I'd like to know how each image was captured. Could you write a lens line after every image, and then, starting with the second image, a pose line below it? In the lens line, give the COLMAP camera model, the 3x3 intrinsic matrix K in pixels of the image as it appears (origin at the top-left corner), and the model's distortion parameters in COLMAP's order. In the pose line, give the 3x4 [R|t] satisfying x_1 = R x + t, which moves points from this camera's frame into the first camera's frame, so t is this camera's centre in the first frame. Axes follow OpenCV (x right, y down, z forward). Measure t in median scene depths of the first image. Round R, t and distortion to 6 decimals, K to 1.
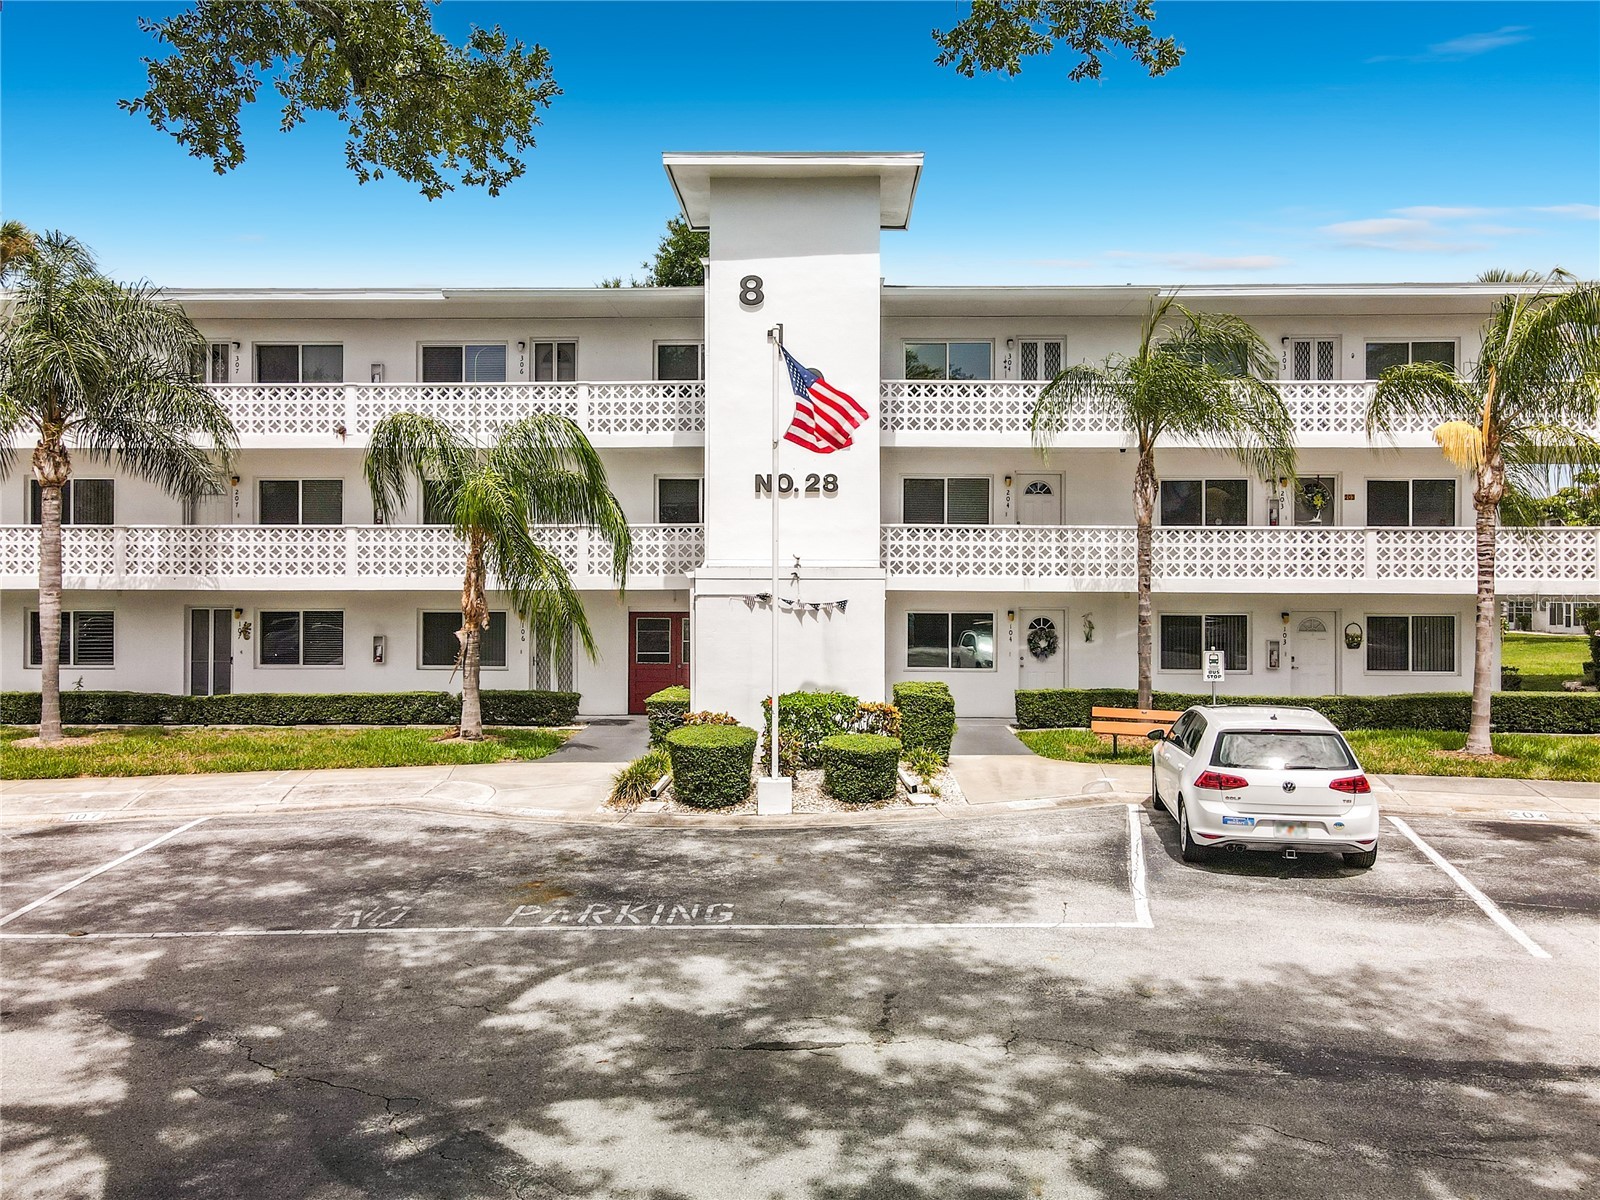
lens RADIAL K [[1251.2, 0, 799.8], [0, 1251.2, 642.1], [0, 0, 1]] dist [-0.042831, 0.001381]
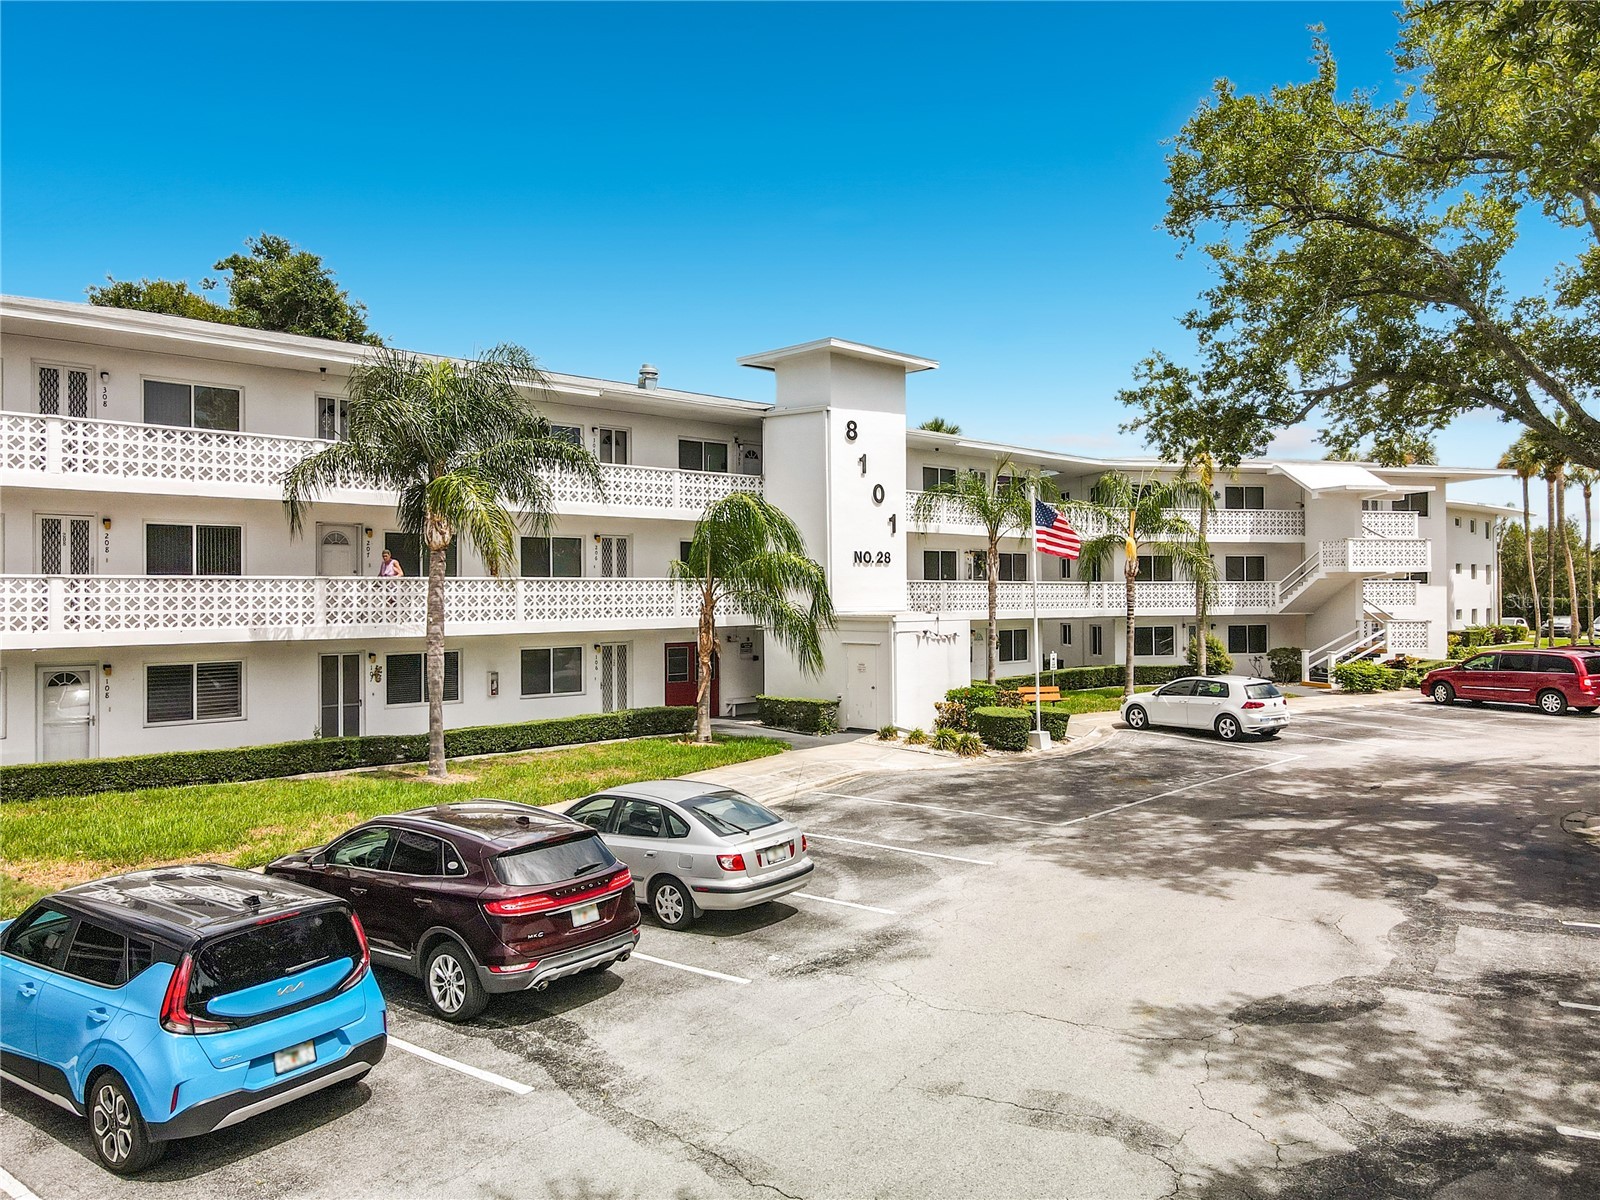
lens RADIAL K [[1195.8, 0, 800.0], [0, 1195.8, 600.0], [0, 0, 1]] dist [0.005371, 0.001541]
pose [[0.712150, -0.009056, 0.701969, -0.909109], [0.060111, 0.997031, -0.048120, -0.001471], [-0.699449, 0.076465, 0.710580, -0.002308]]
